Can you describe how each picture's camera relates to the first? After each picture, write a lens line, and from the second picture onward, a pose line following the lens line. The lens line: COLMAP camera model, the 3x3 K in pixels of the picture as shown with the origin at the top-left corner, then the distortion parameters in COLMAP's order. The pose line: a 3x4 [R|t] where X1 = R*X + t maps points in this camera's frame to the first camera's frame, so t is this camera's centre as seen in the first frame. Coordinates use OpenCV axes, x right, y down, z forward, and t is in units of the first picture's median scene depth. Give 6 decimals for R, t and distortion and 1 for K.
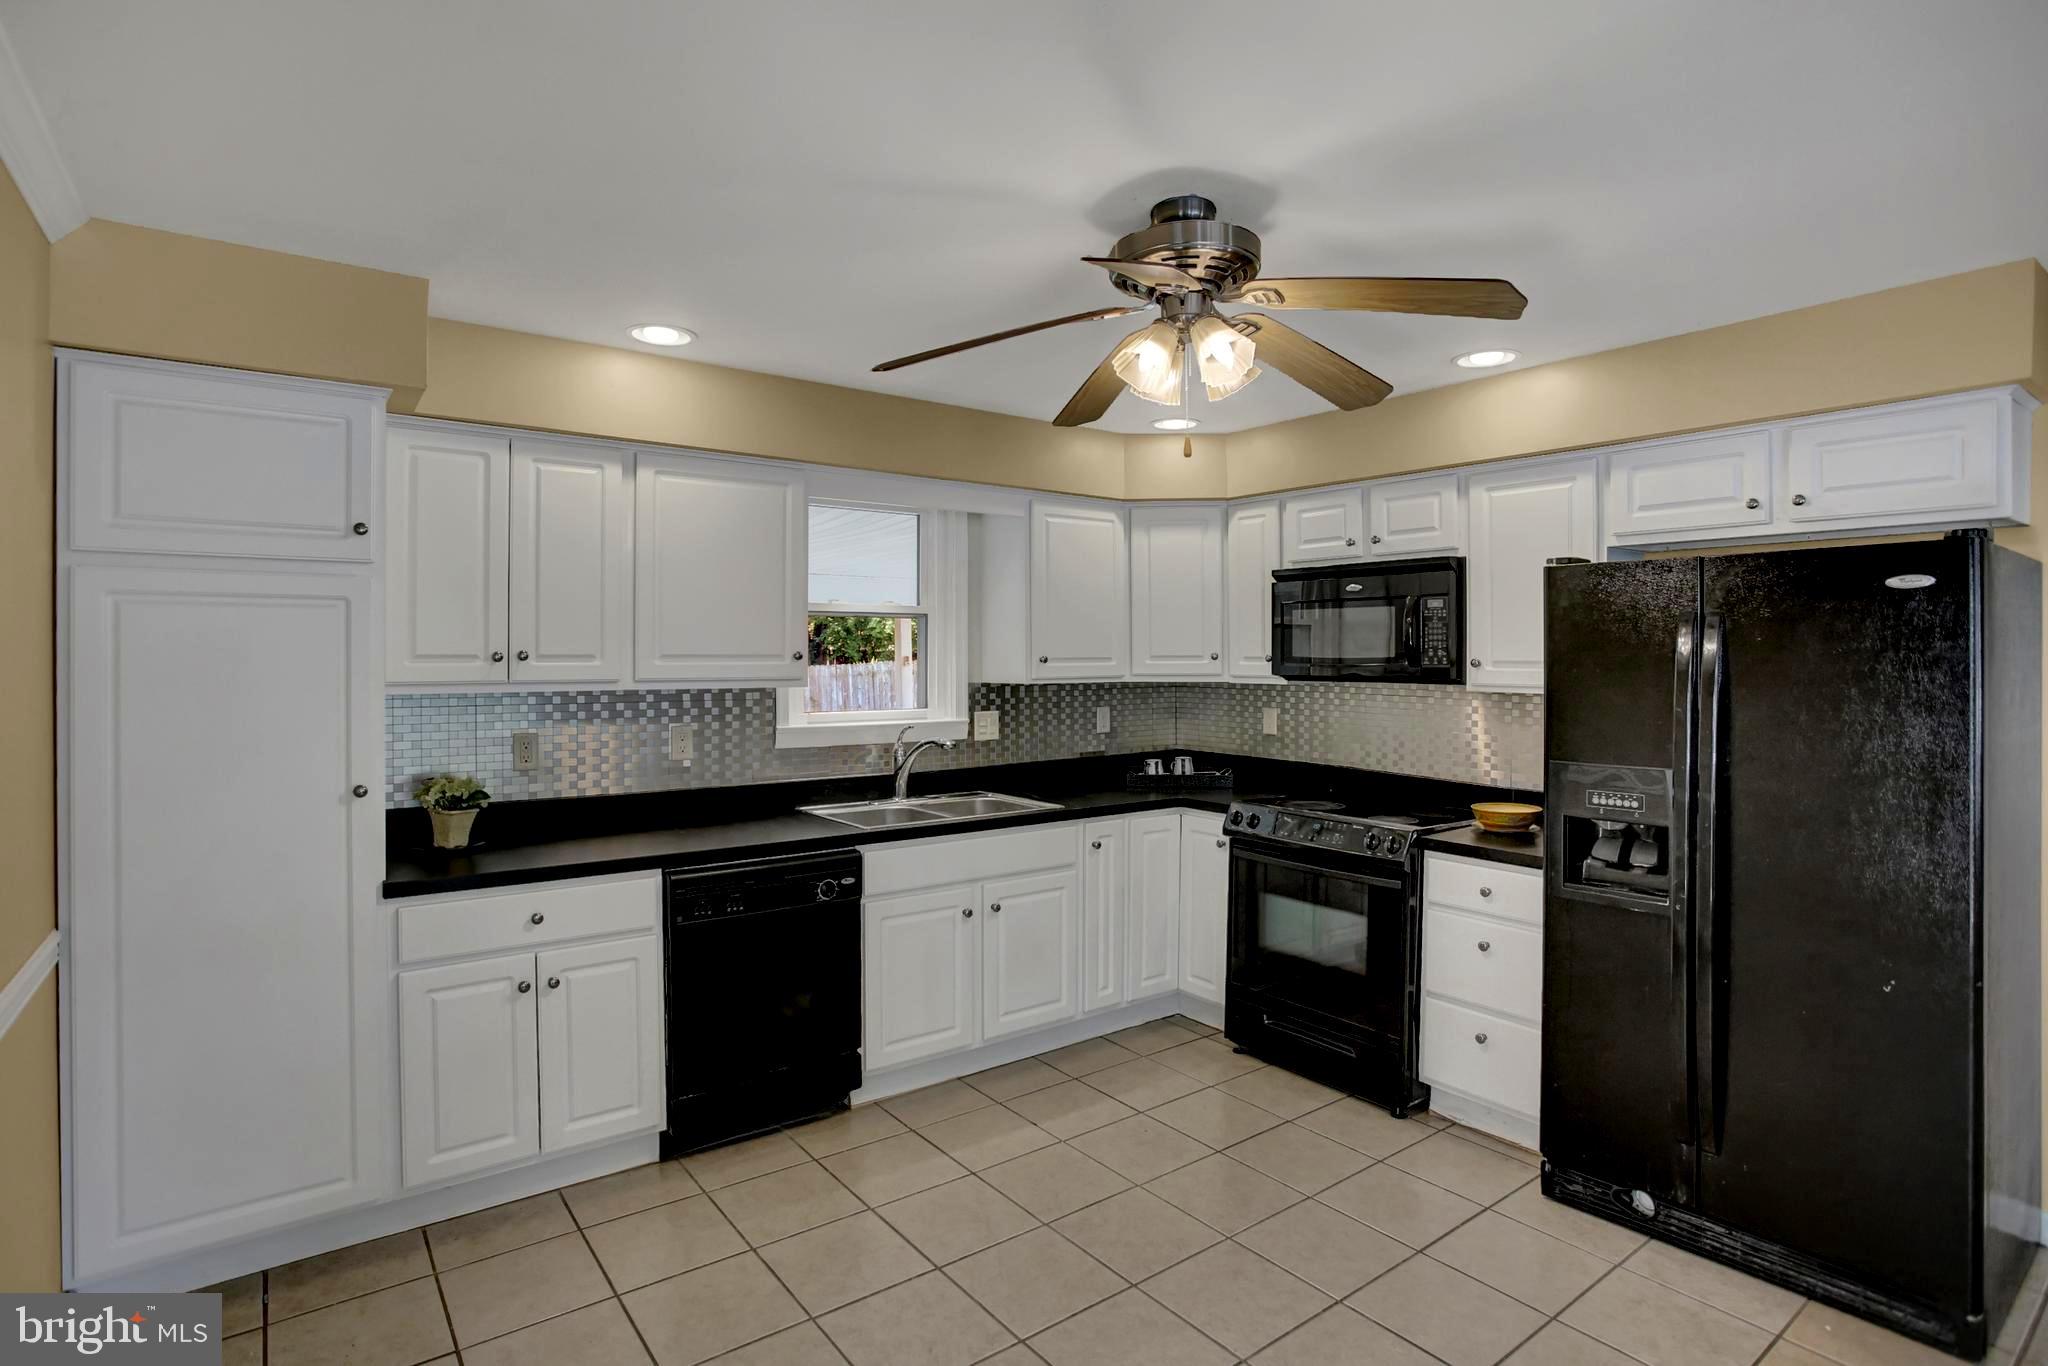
lens RADIAL K [[1010.8, 0, 1018.7], [0, 1010.8, 675.3], [0, 0, 1]] dist [-0.040192, 0.000952]
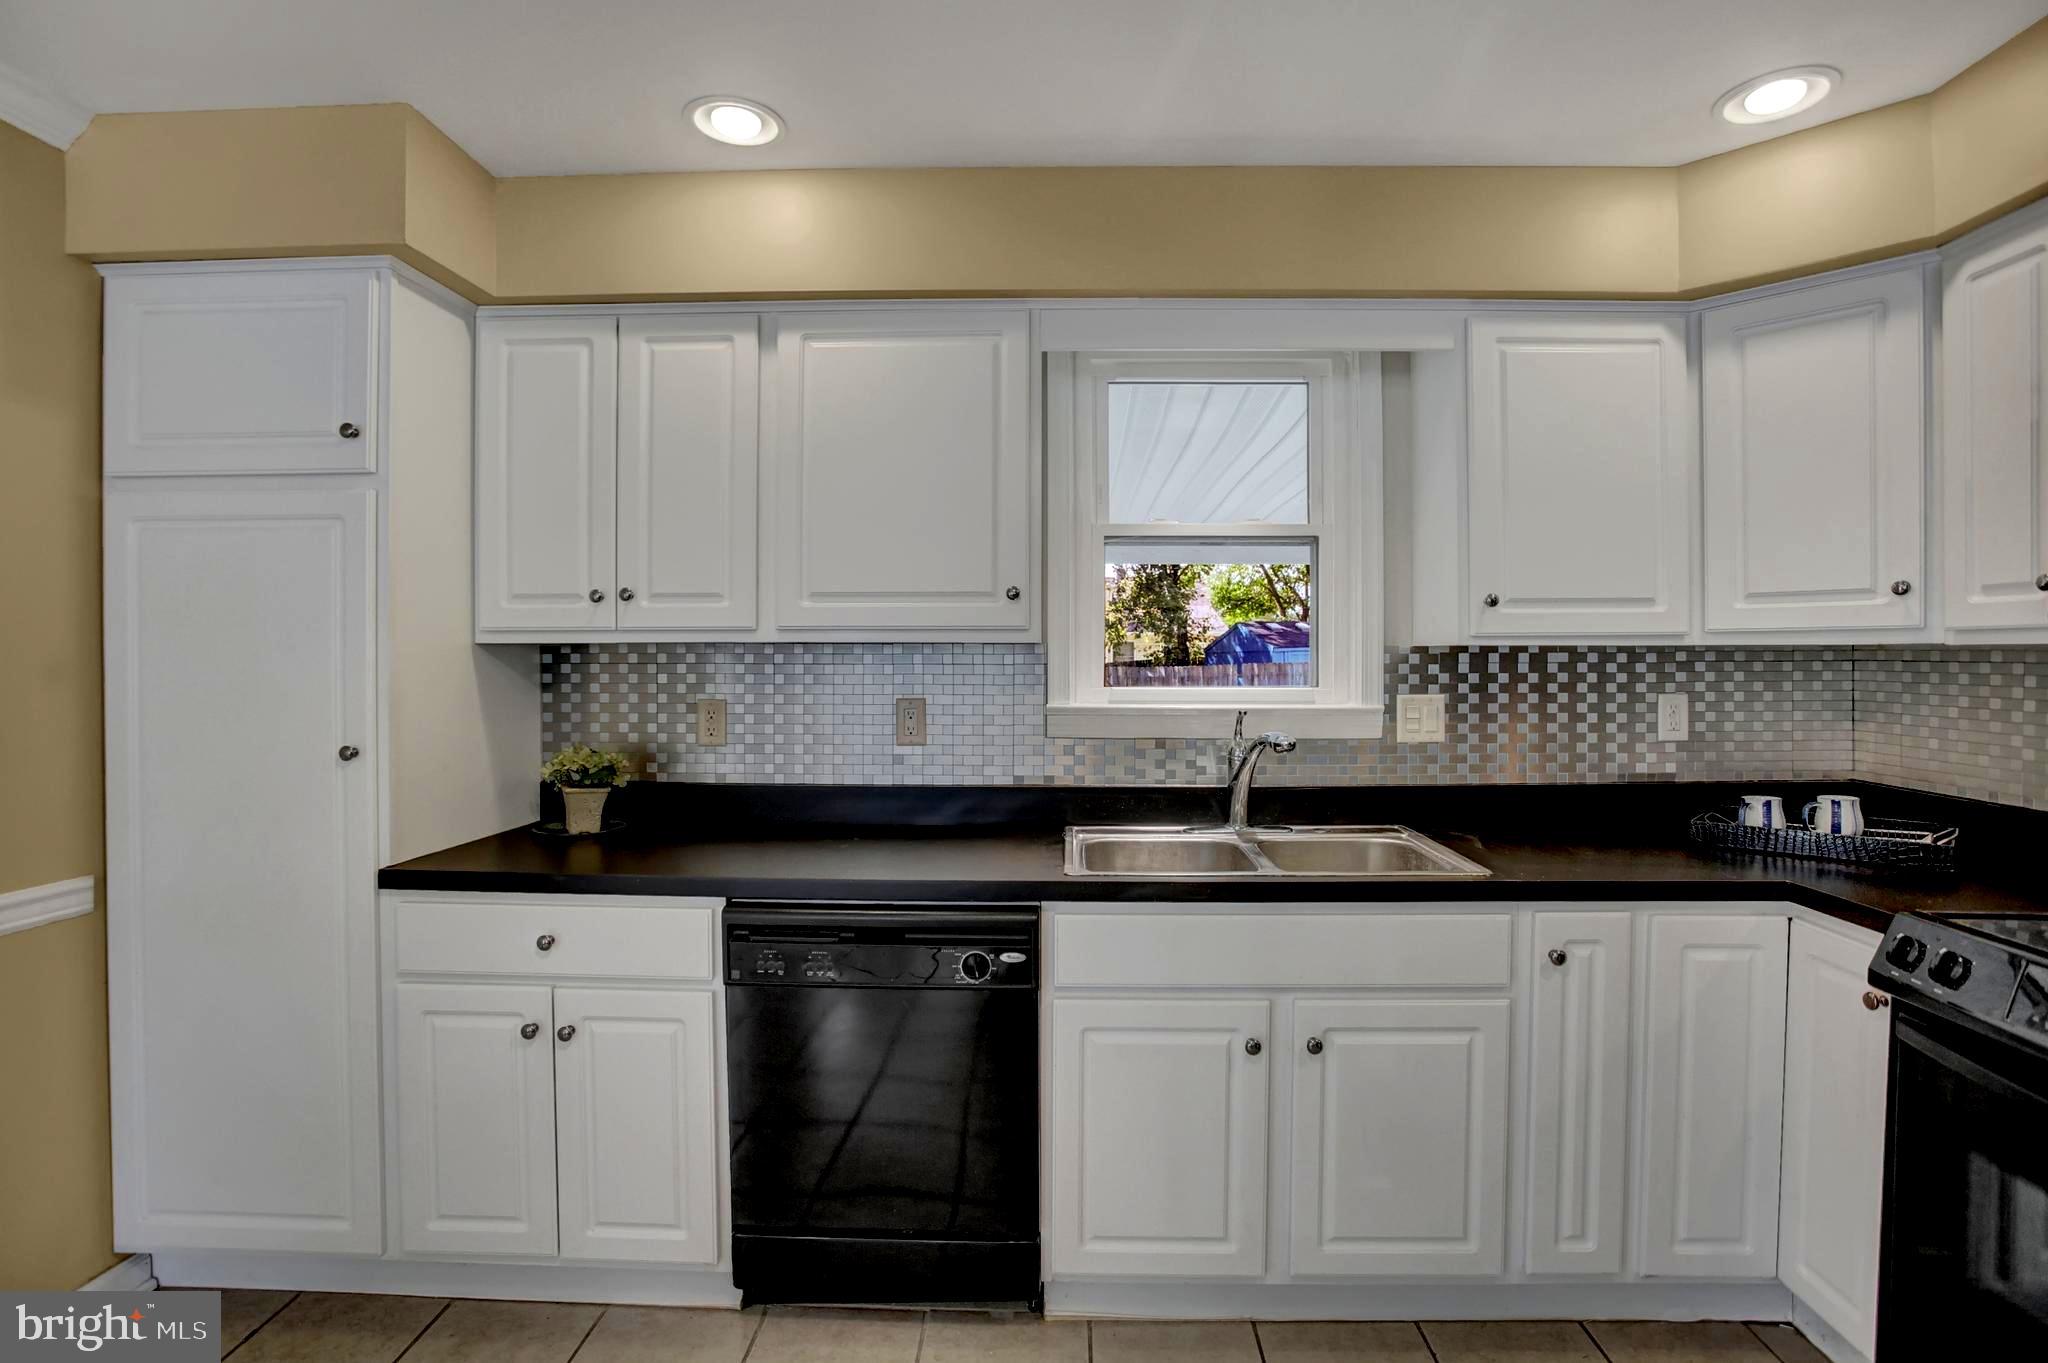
lens RADIAL K [[1010.8, 0, 1018.7], [0, 1010.8, 673.8], [0, 0, 1]] dist [-0.040192, 0.000952]
pose [[0.787758, 0.012964, -0.615849, 0.161349], [-0.011056, 0.999915, 0.006907, 0.024226], [0.615886, 0.001368, 0.787834, 0.420607]]
